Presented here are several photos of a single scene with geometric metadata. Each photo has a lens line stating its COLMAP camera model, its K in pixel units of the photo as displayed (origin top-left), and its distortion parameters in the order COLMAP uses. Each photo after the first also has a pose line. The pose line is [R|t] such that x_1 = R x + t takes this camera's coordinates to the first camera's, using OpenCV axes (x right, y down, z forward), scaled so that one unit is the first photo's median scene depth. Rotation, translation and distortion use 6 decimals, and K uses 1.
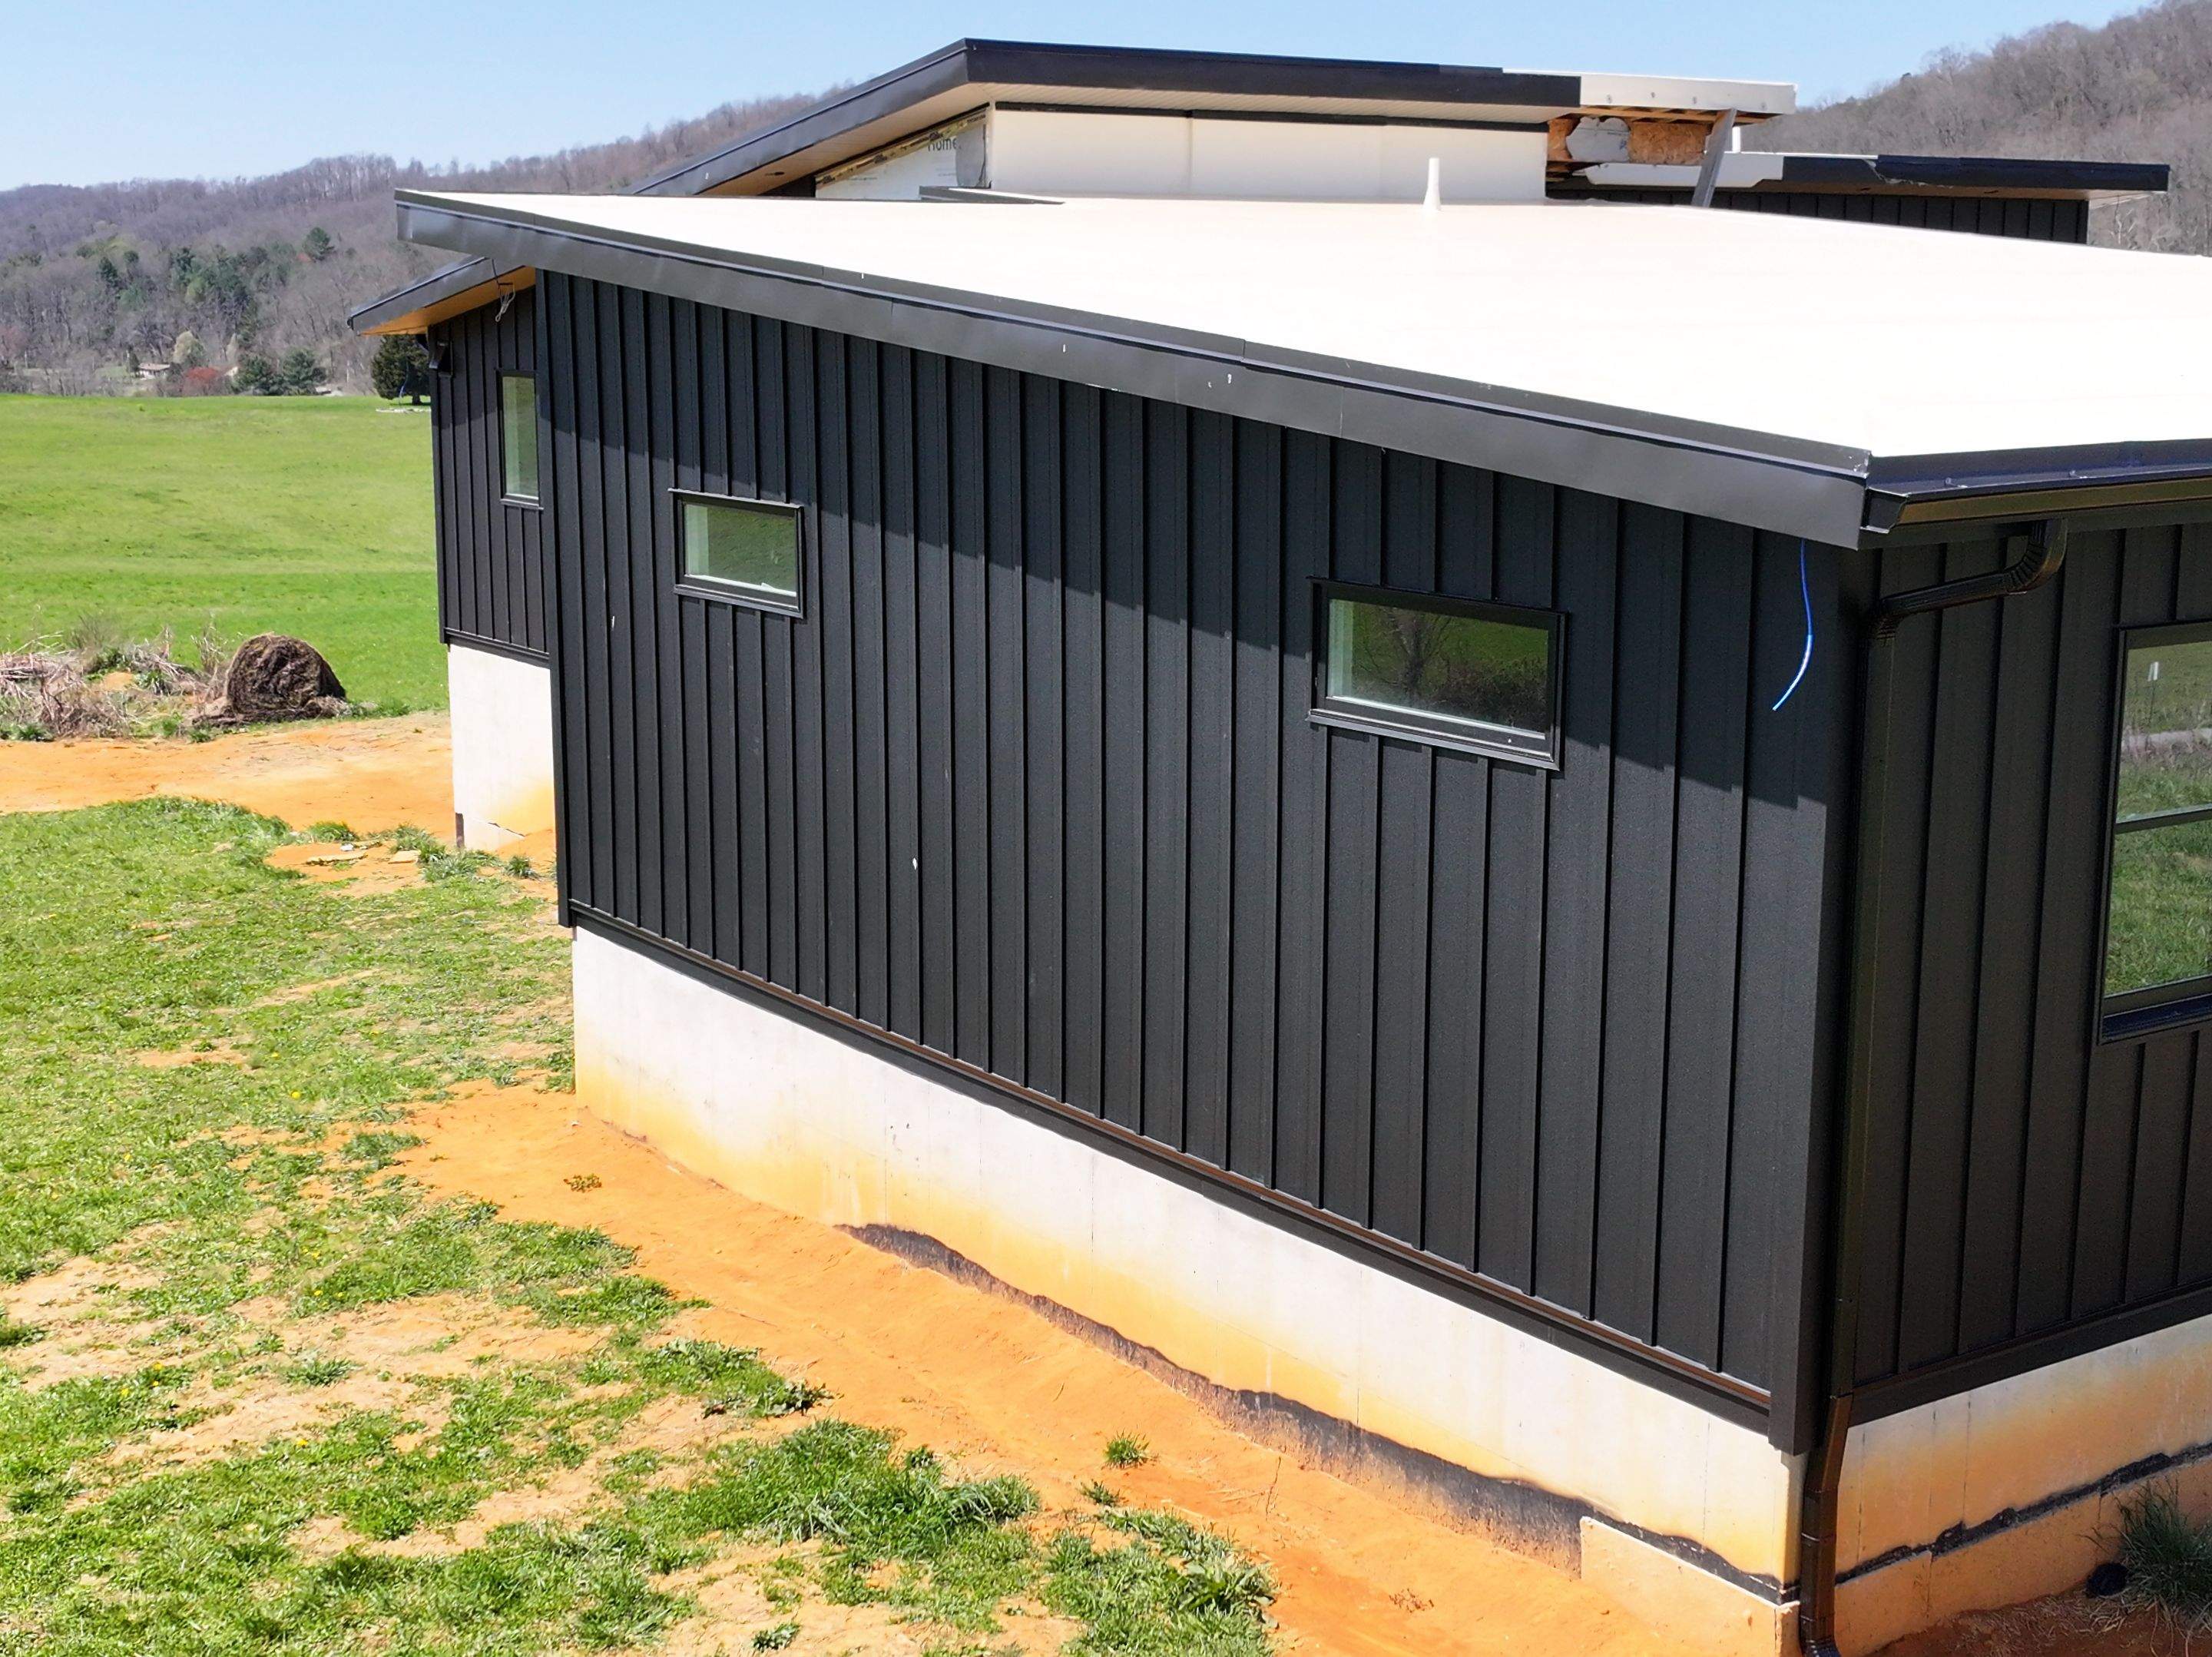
lens RADIAL K [[2968.5, 0, 1093.0], [0, 2968.5, 835.8], [0, 0, 1]] dist [0.012239, 0.000000]
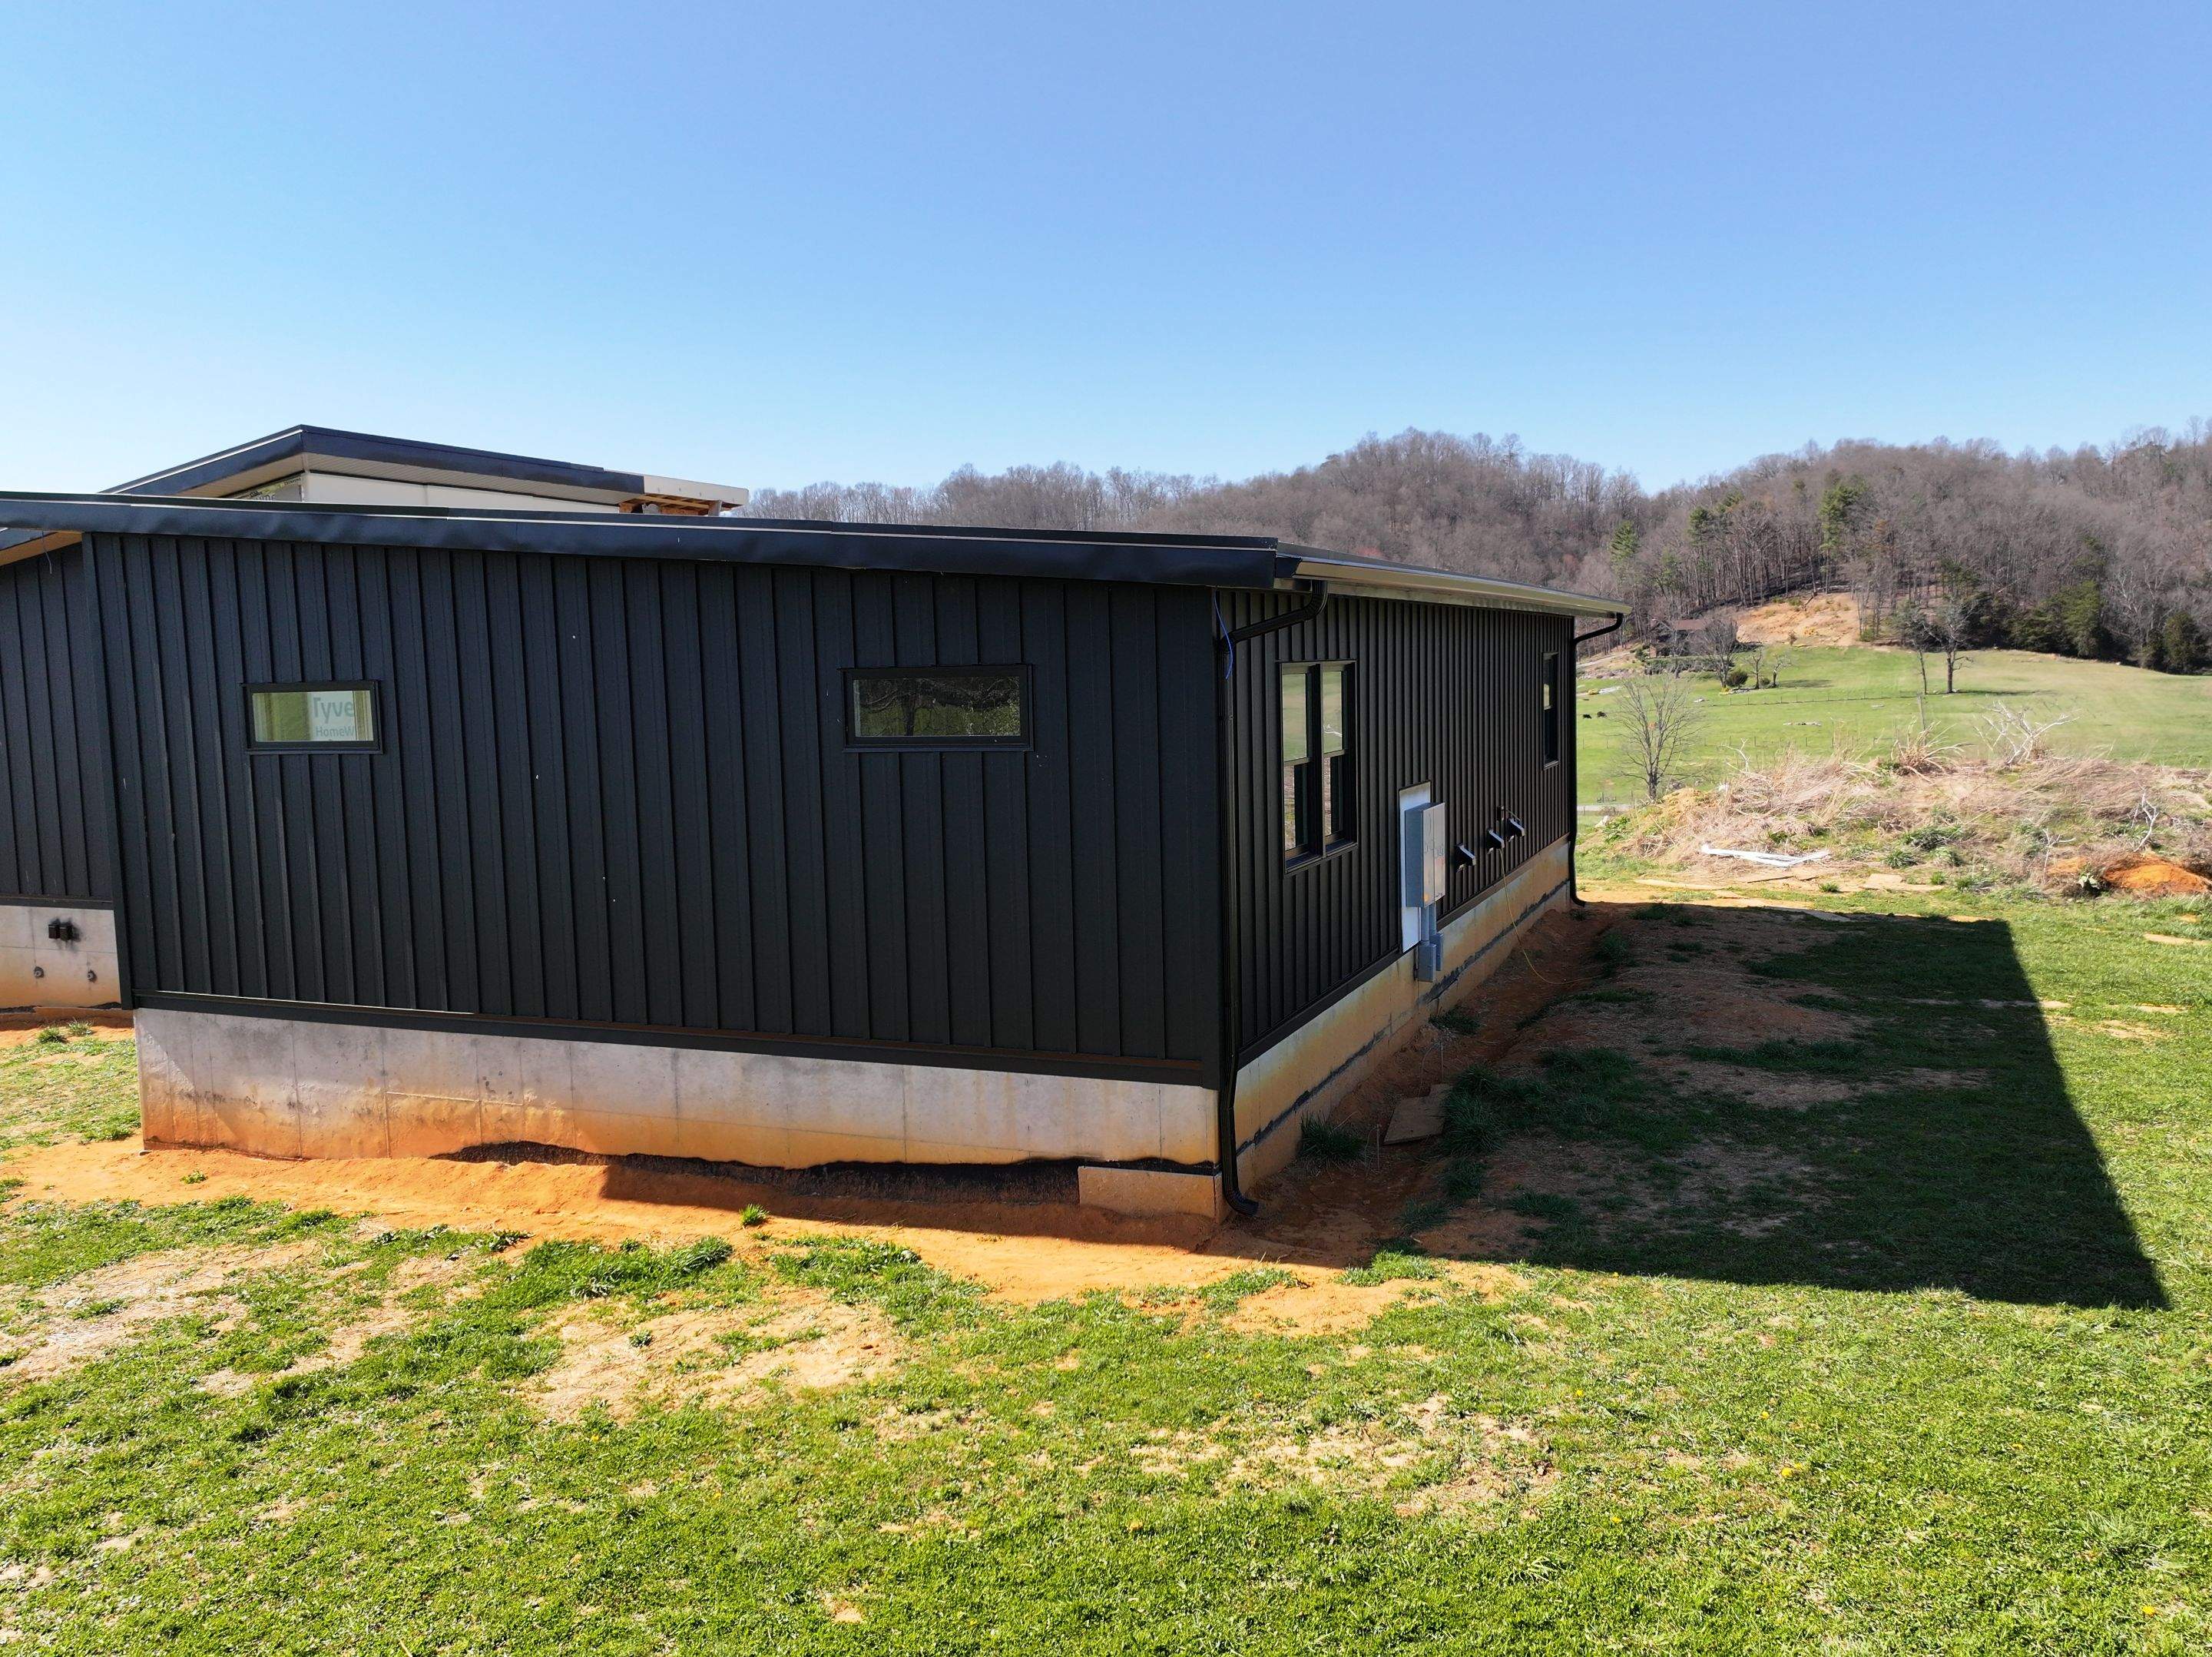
lens RADIAL K [[1783.3, 0, 1104.5], [0, 1783.3, 835.2], [0, 0, 1]] dist [0.000307, 0.007393]
pose [[0.842400, -0.077356, 0.533271, -0.299395], [0.130607, 0.989444, -0.062790, 0.079658], [-0.522785, 0.122544, 0.843611, 0.048569]]
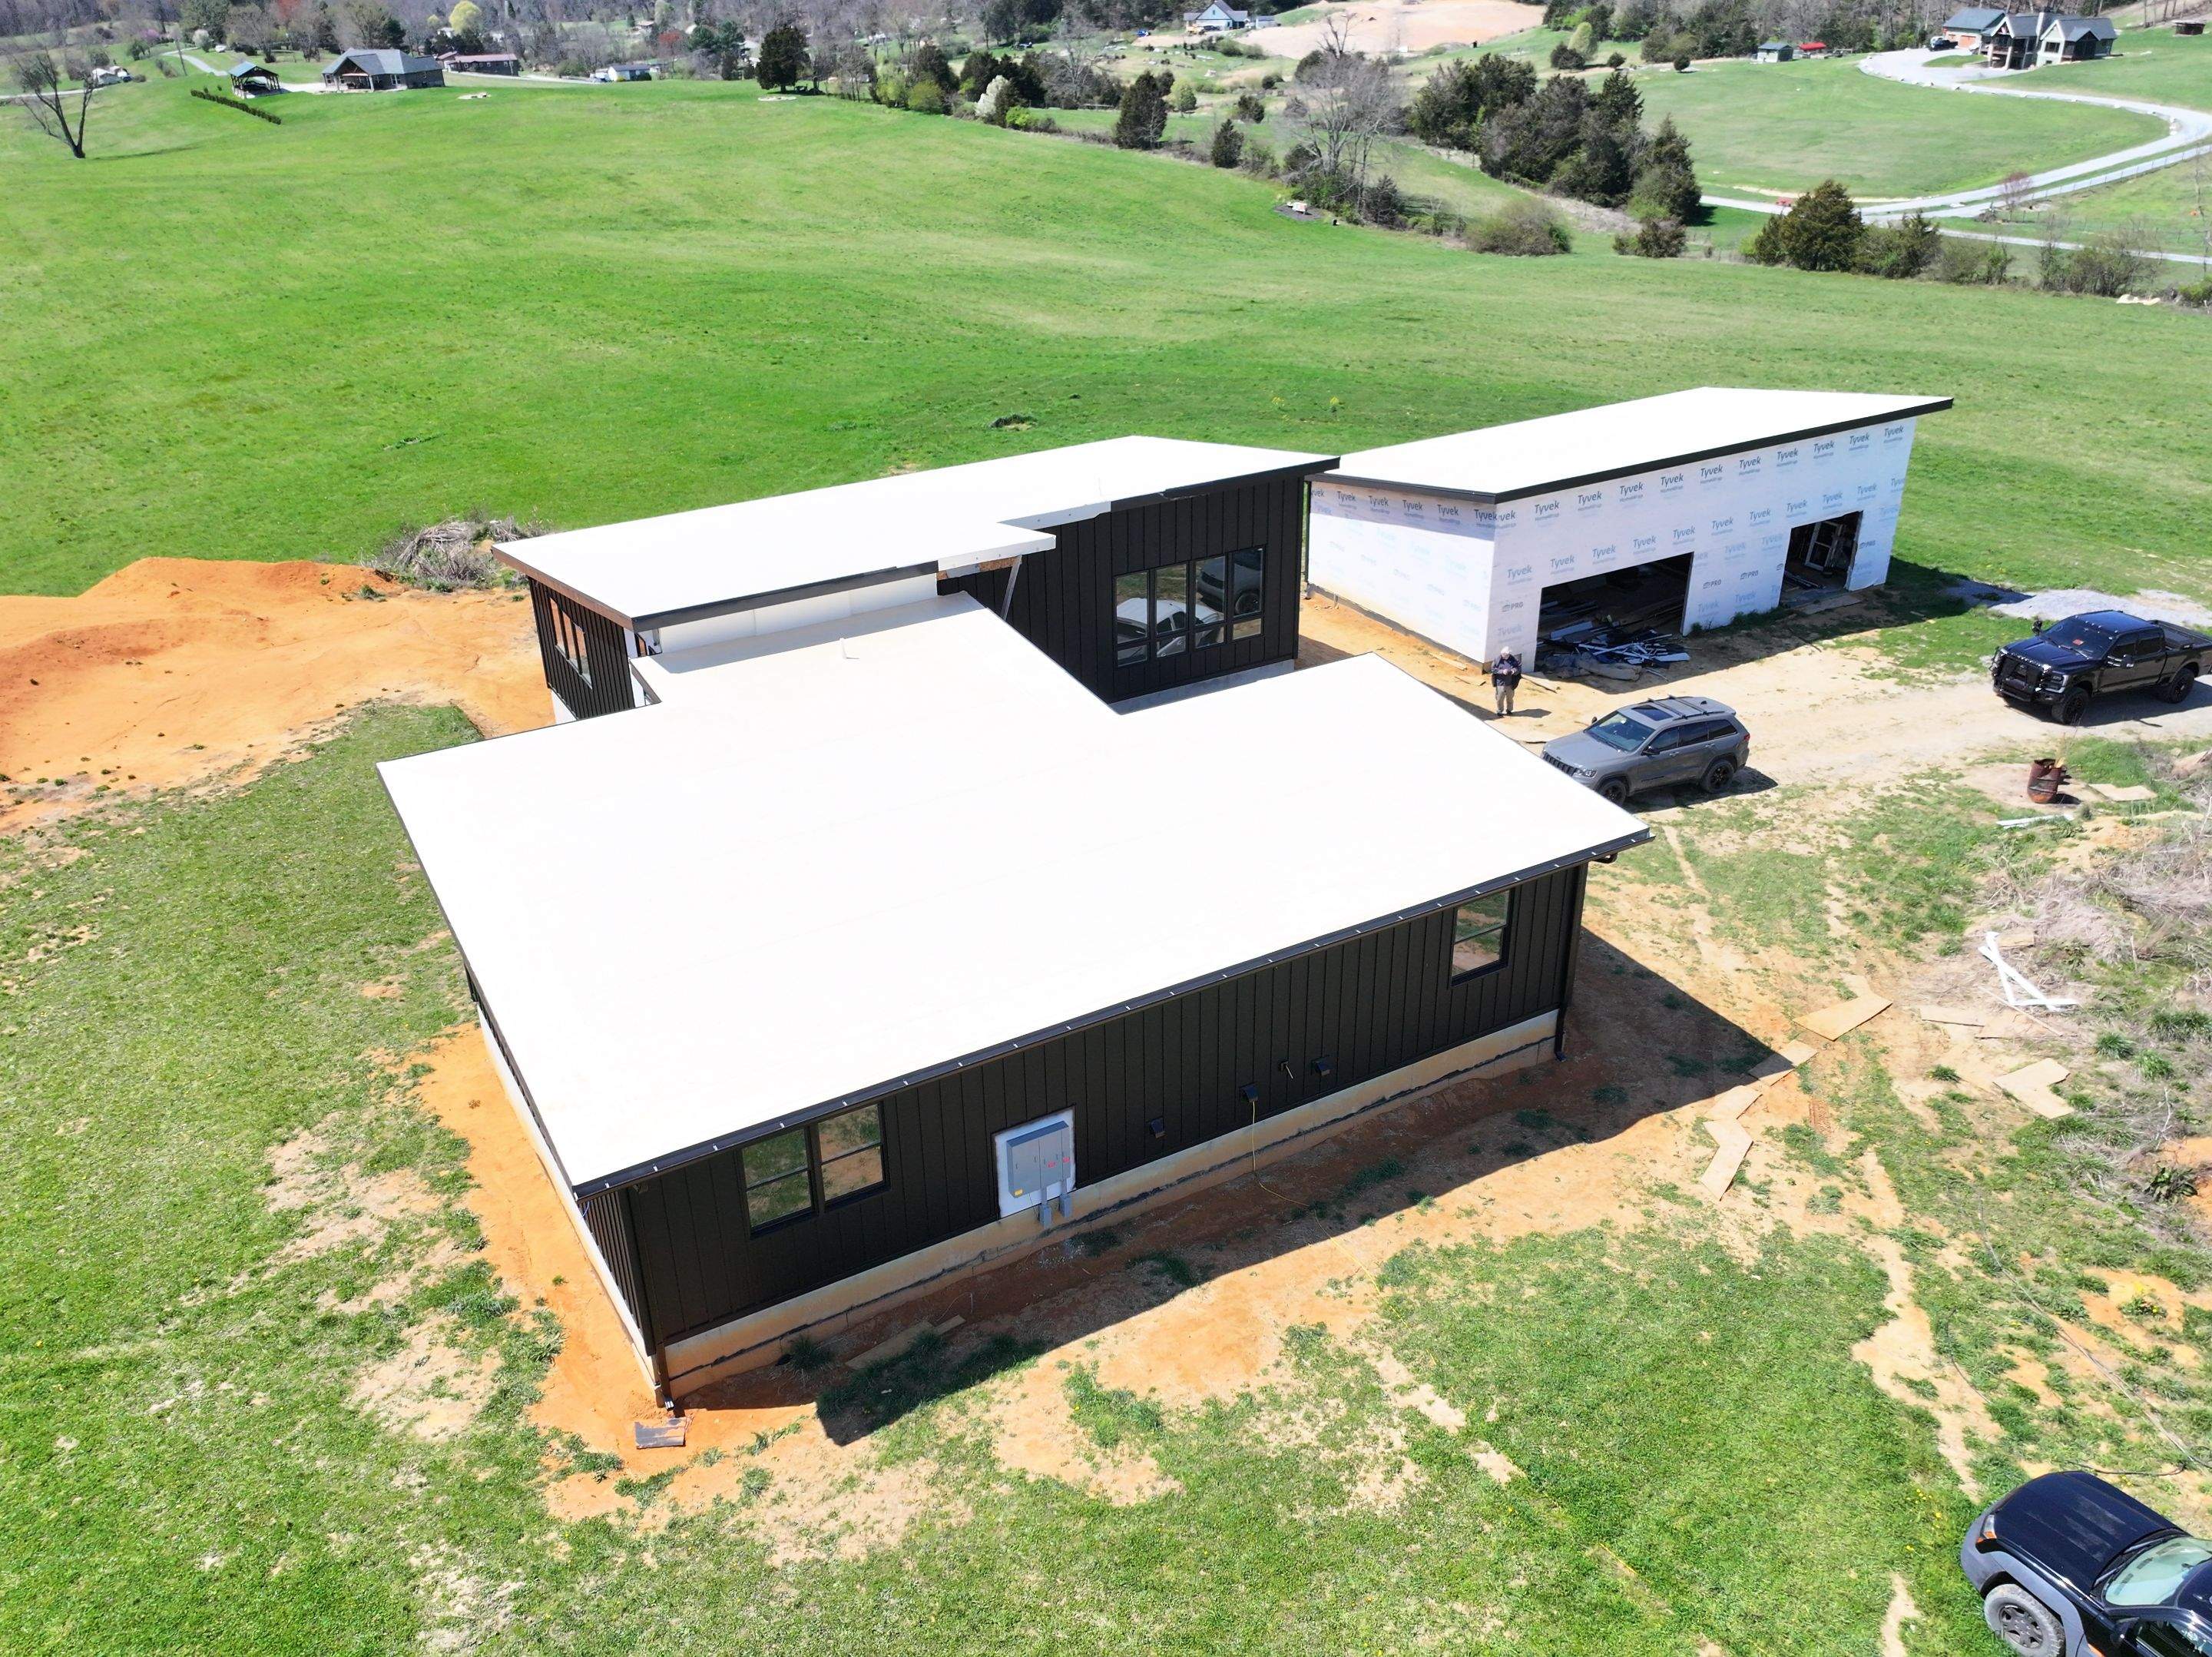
lens RADIAL K [[1783.3, 0, 1100.3], [0, 1783.3, 837.7], [0, 0, 1]] dist [0.000307, 0.007393]
pose [[0.996597, 0.018703, -0.080284, 0.702841], [0.004951, 0.958584, 0.284766, -0.766275], [0.082285, -0.284194, 0.955229, -0.668119]]
